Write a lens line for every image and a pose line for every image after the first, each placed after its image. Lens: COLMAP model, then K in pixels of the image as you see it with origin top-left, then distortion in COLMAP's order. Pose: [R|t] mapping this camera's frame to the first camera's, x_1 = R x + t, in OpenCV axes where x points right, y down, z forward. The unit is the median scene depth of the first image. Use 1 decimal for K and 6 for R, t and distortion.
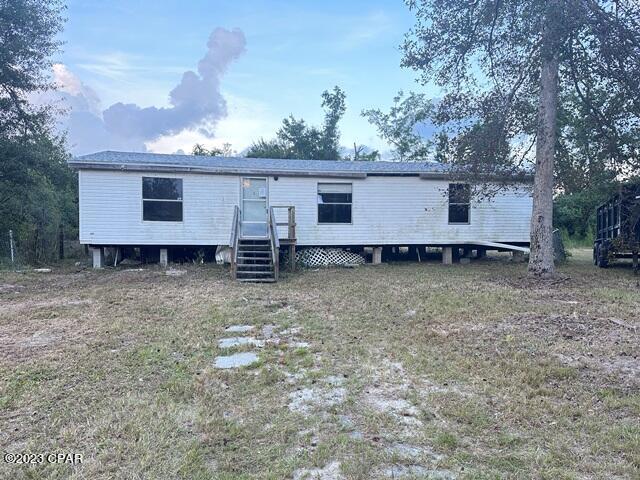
lens RADIAL K [[446.0, 0, 323.3], [0, 446.0, 247.1], [0, 0, 1]] dist [0.042158, -0.041368]
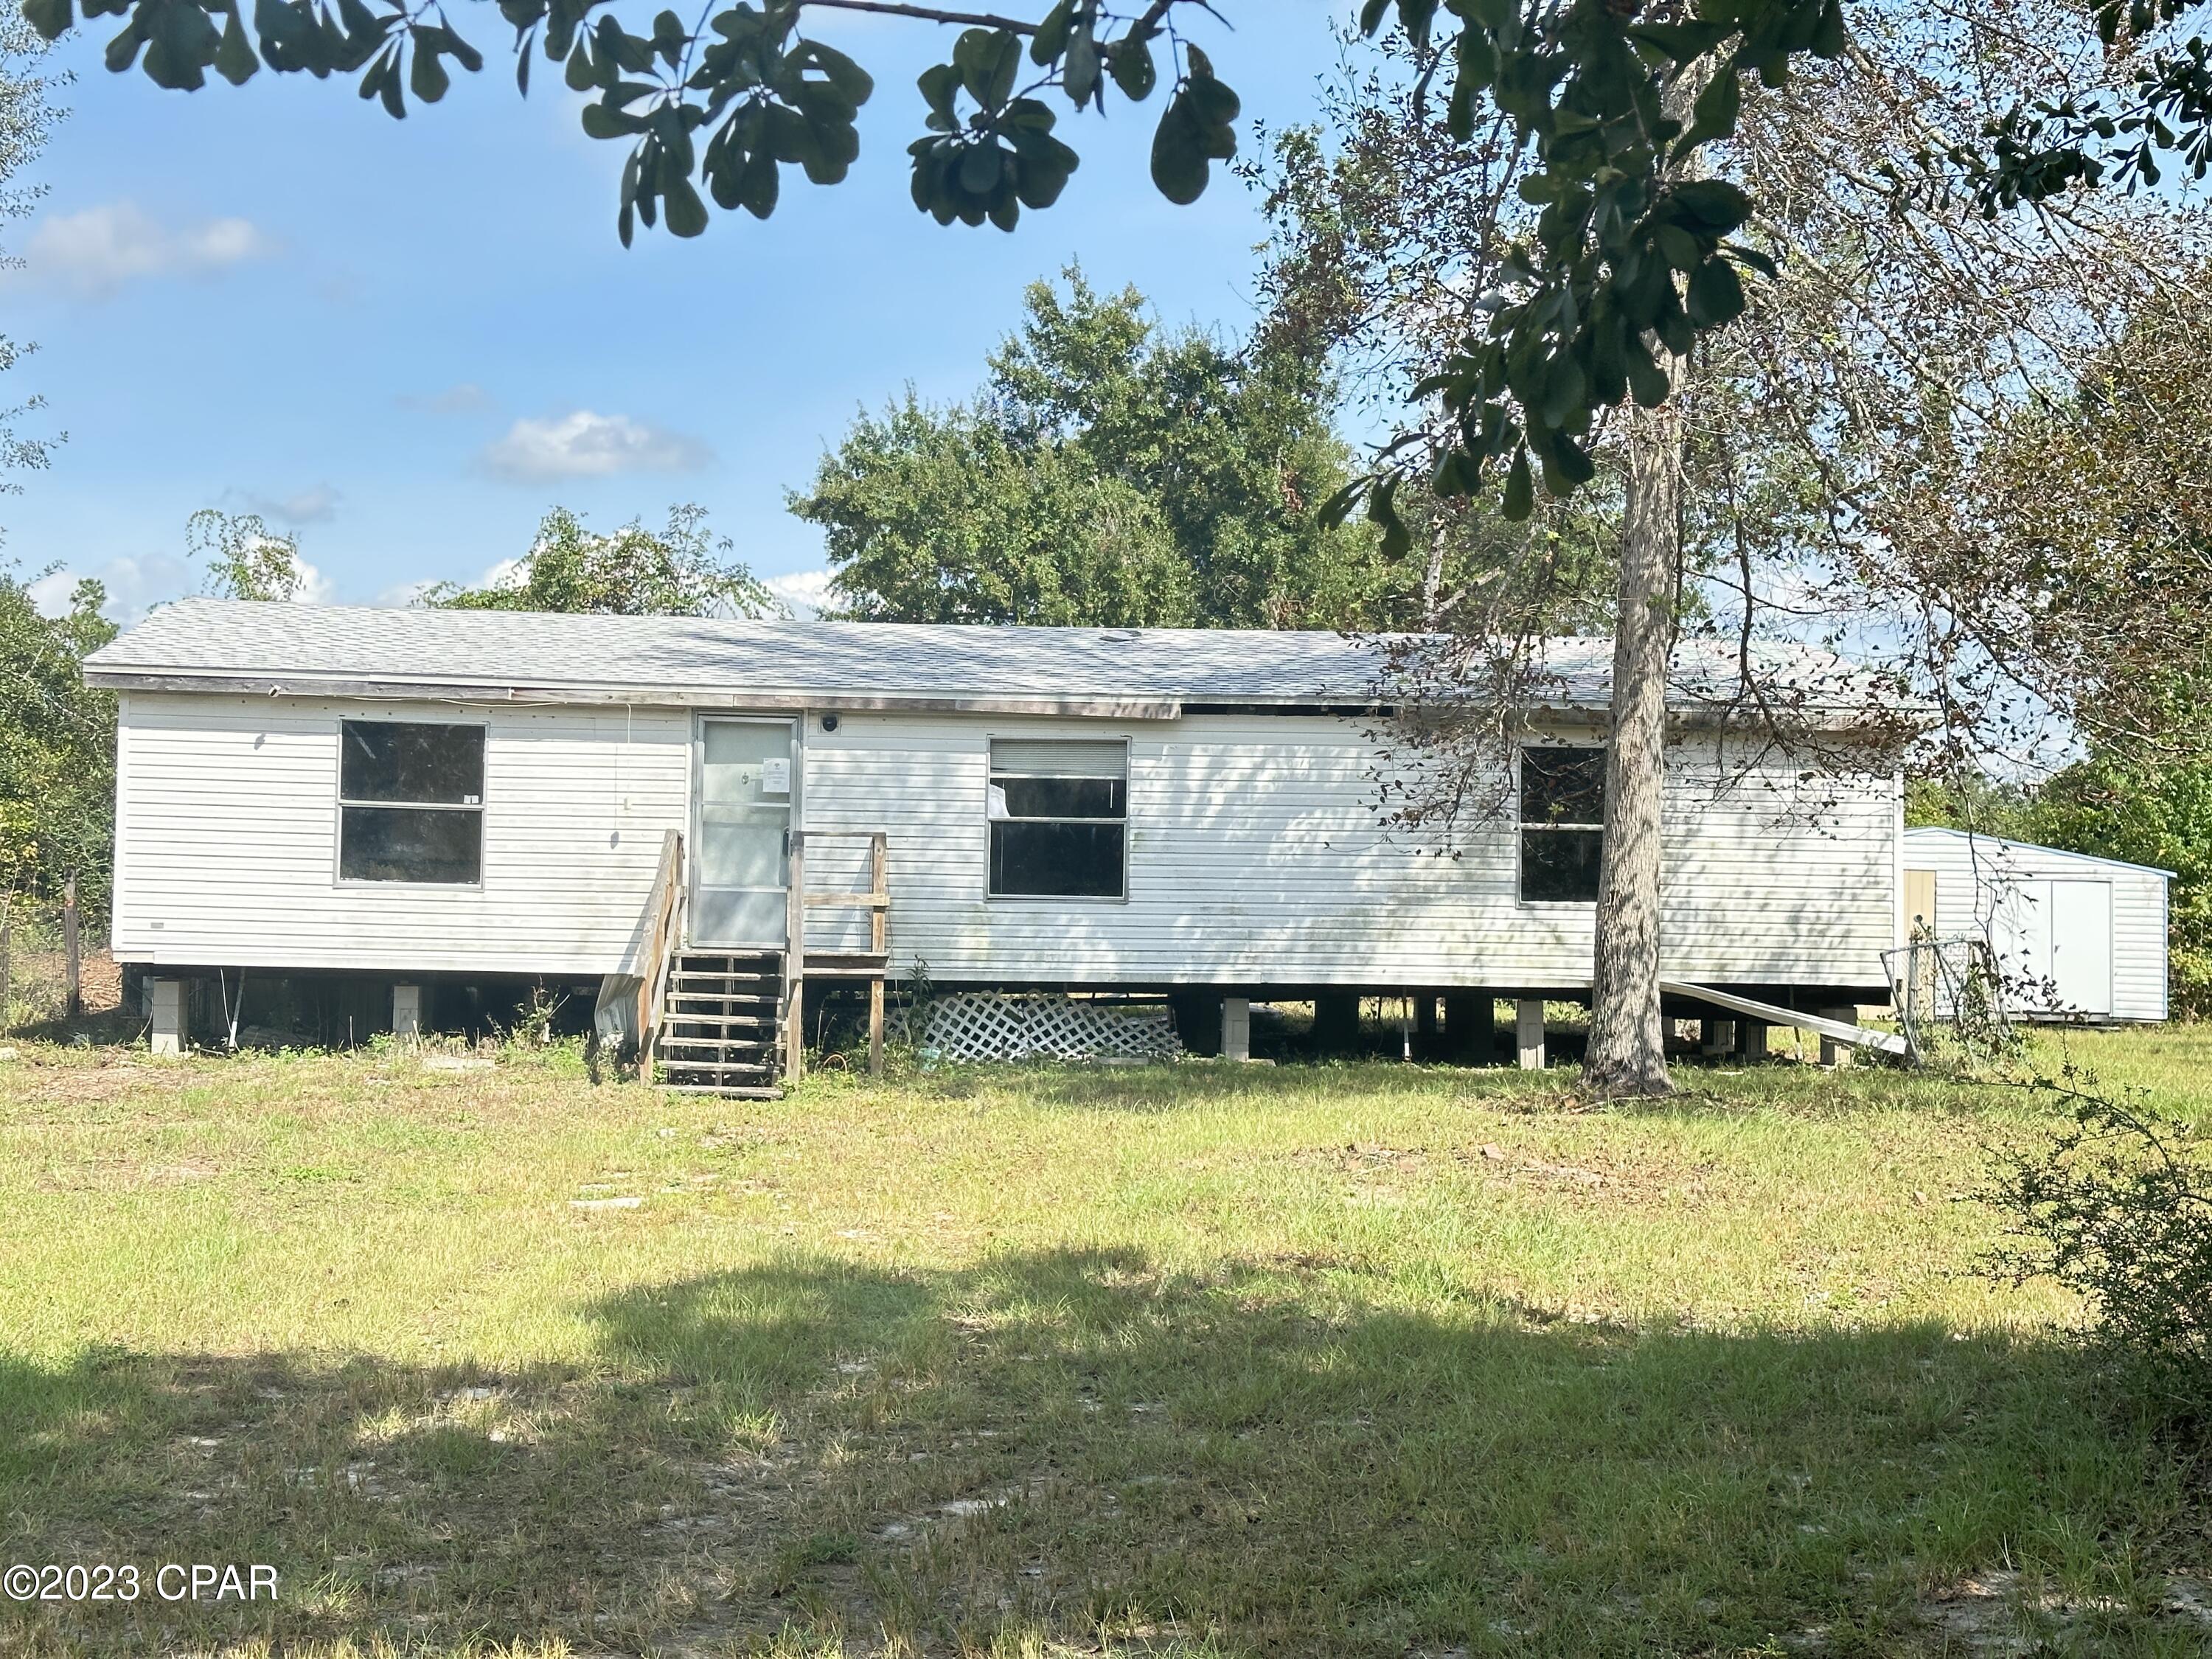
lens RADIAL K [[3007.0, 0, 1087.8], [0, 3007.0, 826.3], [0, 0, 1]] dist [0.072415, 0.000000]
pose [[0.995581, 0.012708, -0.093041, 0.203083], [-0.018812, 0.997707, -0.065021, 0.018051], [0.092001, 0.066484, 0.993537, -0.716712]]
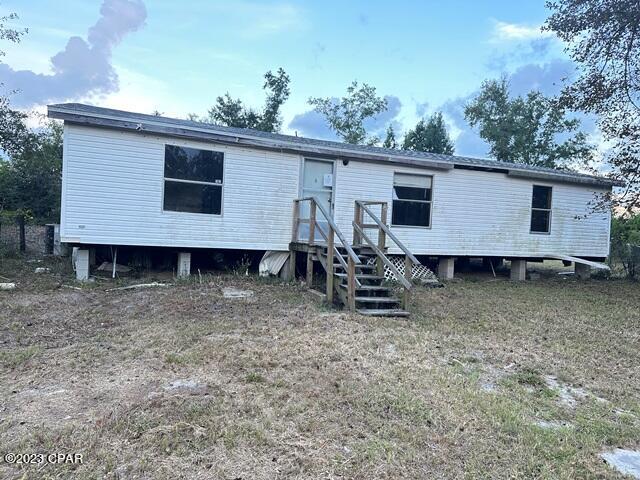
lens RADIAL K [[446.0, 0, 324.7], [0, 446.0, 234.0], [0, 0, 1]] dist [0.042158, -0.041368]
pose [[0.973494, 0.044101, 0.224419, -0.291704], [-0.042032, 0.999018, -0.013991, -0.022694], [-0.224816, 0.004187, 0.974392, 0.276908]]
